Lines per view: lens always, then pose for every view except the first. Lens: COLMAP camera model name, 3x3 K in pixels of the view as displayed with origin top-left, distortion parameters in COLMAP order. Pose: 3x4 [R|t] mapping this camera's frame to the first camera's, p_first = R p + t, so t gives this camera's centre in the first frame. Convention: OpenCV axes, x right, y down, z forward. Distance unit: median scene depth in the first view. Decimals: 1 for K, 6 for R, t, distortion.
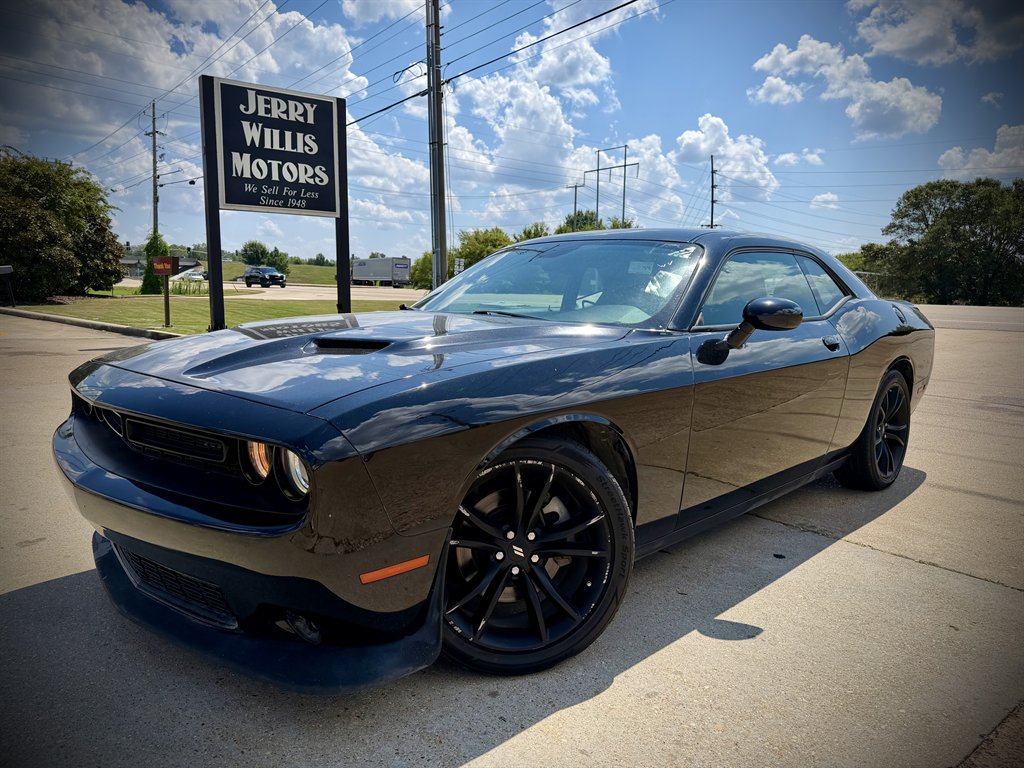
lens RADIAL K [[727.4, 0, 519.4], [0, 727.4, 386.3], [0, 0, 1]] dist [0.015494, -0.024109]
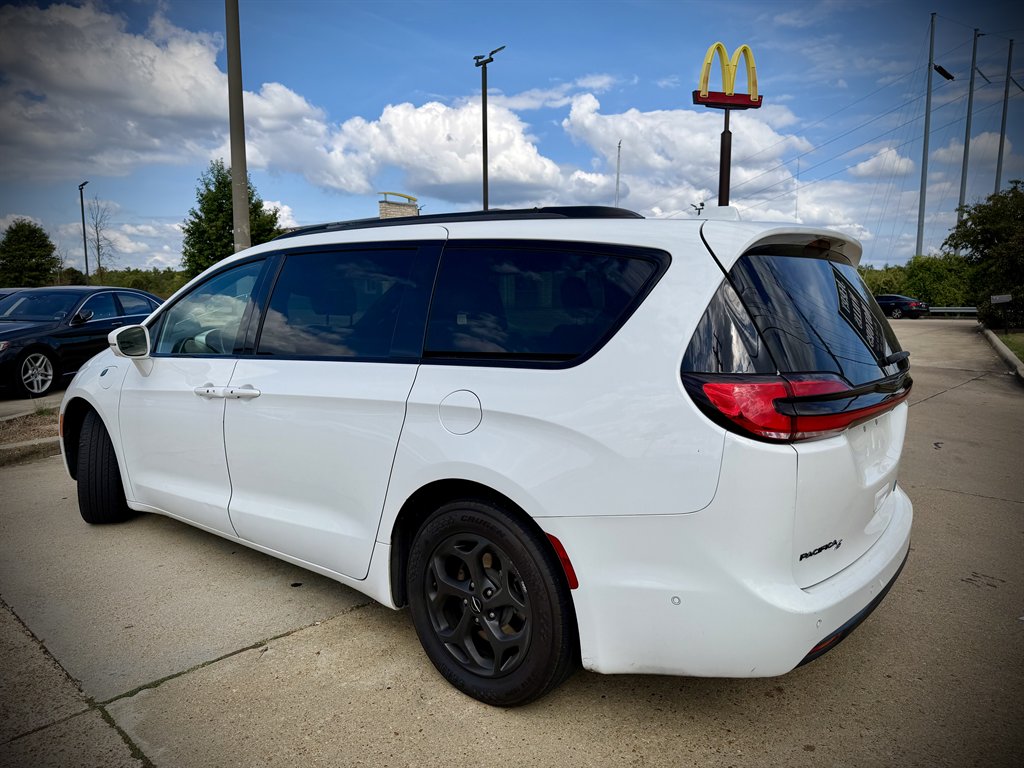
lens RADIAL K [[732.2, 0, 516.5], [0, 732.2, 383.2], [0, 0, 1]] dist [0.000309, -0.008332]
pose [[0.144618, 0.107047, -0.983680, 0.313037], [-0.137106, 0.986709, 0.087220, -0.047689], [0.979943, 0.122255, 0.157372, 0.231982]]
